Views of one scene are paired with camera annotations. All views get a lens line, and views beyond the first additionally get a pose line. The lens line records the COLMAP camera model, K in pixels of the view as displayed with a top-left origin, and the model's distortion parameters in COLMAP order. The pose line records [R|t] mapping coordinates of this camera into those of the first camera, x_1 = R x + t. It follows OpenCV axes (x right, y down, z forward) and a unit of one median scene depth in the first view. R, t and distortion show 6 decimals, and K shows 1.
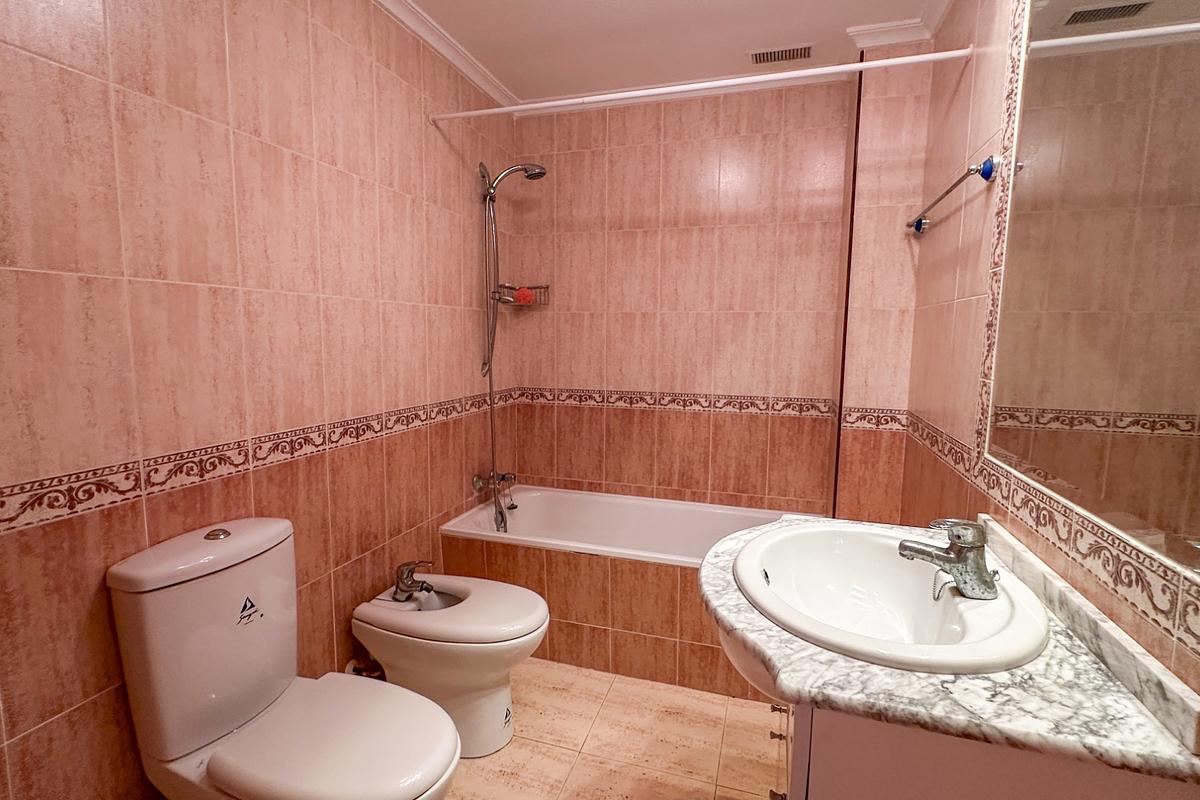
lens RADIAL K [[559.1, 0, 601.9], [0, 559.1, 398.7], [0, 0, 1]] dist [-0.001942, -0.001913]
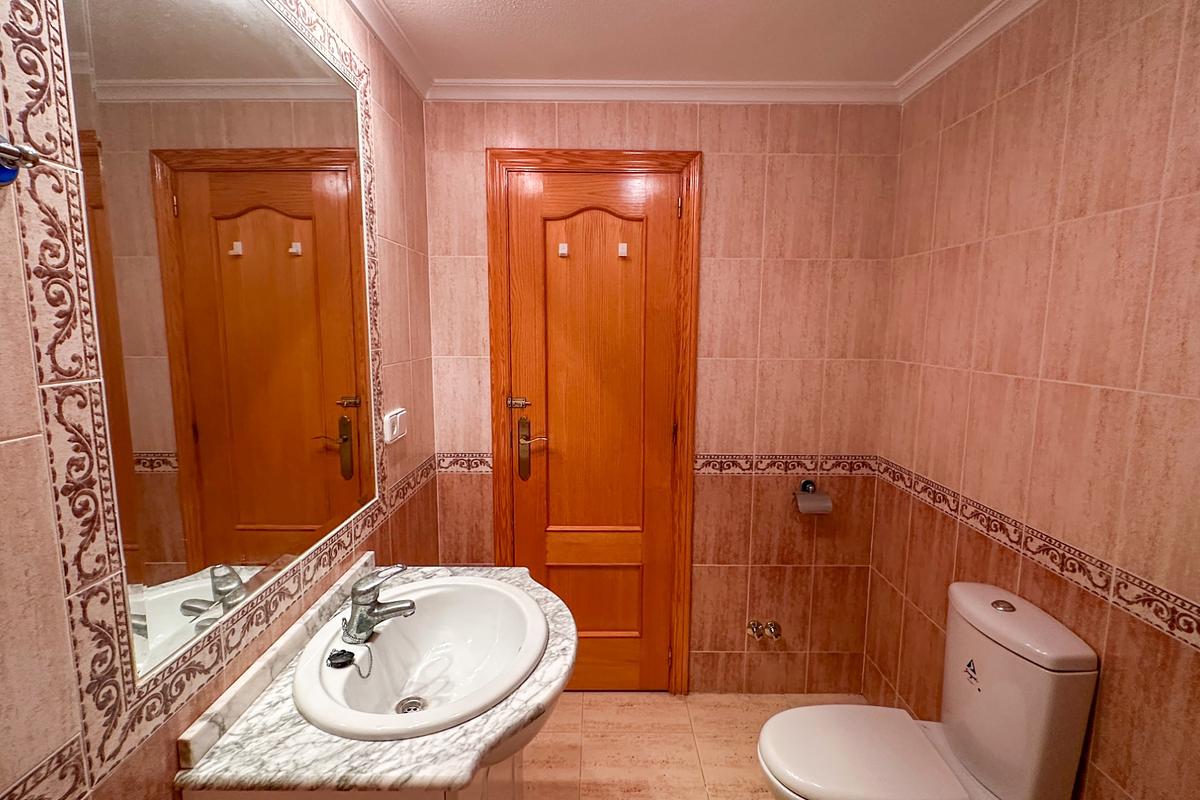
lens RADIAL K [[559.1, 0, 600.2], [0, 559.1, 397.7], [0, 0, 1]] dist [-0.001942, -0.001913]
pose [[-0.952508, 0.021631, -0.303745, 0.397956], [-0.052846, 0.970597, 0.234839, -0.371480], [0.299893, 0.239738, -0.923358, 1.664608]]
